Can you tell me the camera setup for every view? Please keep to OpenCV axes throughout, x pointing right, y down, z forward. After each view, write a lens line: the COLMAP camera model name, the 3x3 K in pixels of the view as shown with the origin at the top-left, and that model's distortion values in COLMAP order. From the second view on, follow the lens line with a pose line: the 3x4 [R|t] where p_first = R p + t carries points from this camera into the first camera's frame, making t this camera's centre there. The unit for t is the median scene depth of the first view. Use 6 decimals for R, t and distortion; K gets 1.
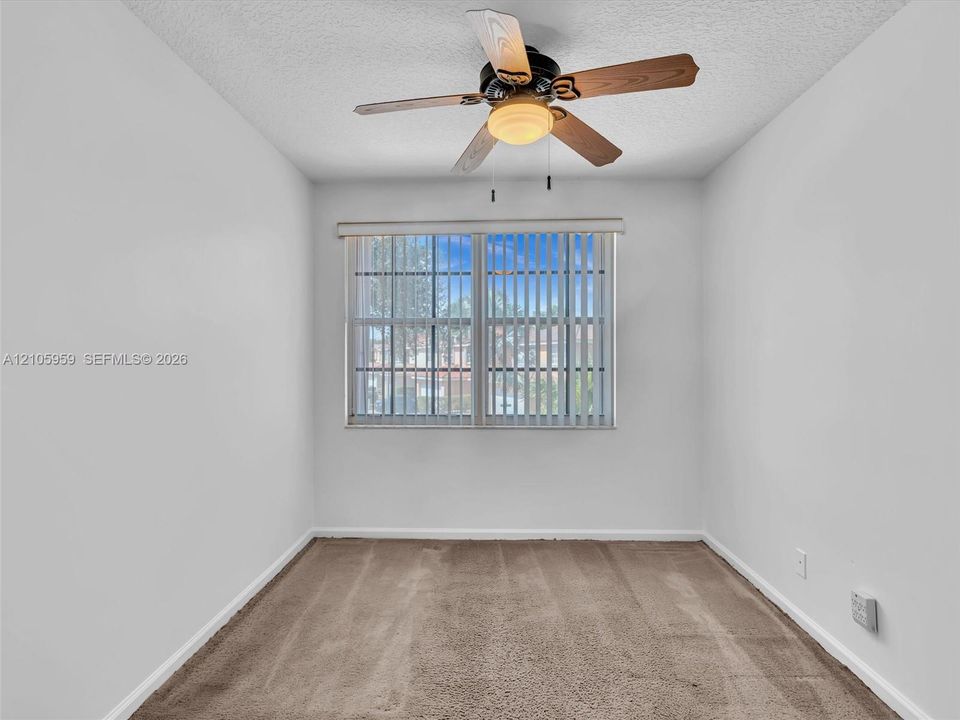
lens RADIAL K [[531.1, 0, 518.5], [0, 531.1, 360.2], [0, 0, 1]] dist [-0.002414, 0.000388]
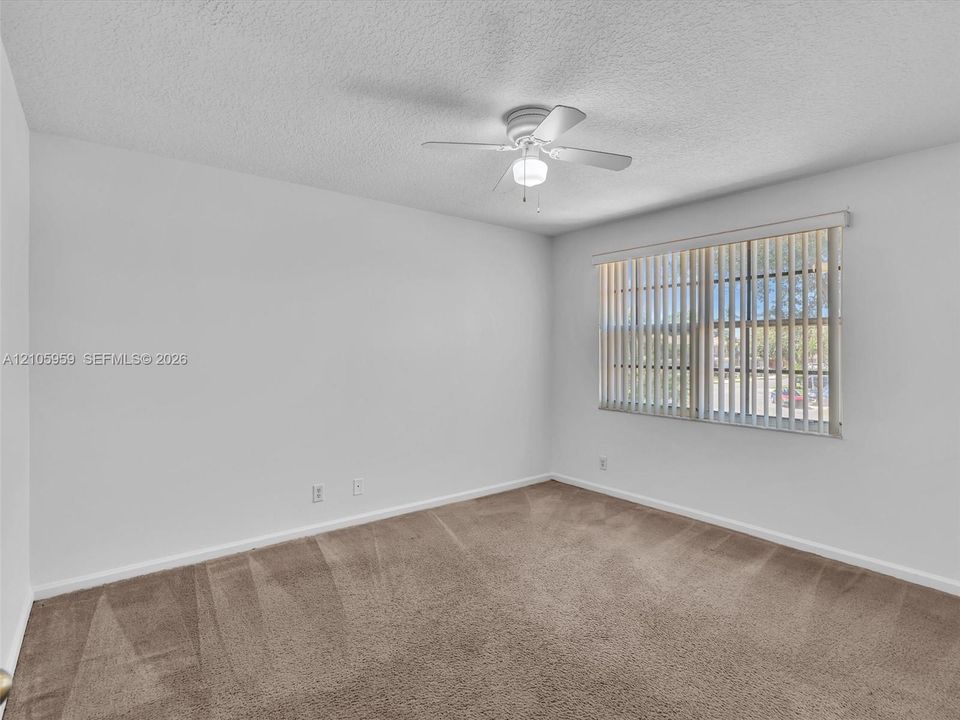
lens RADIAL K [[531.1, 0, 518.5], [0, 531.1, 360.2], [0, 0, 1]] dist [-0.002414, 0.000388]
pose [[0.649724, 0.016053, -0.760000, 0.523833], [-0.018626, 0.999813, 0.005195, 0.000148], [0.759942, 0.010780, 0.649902, -0.019073]]
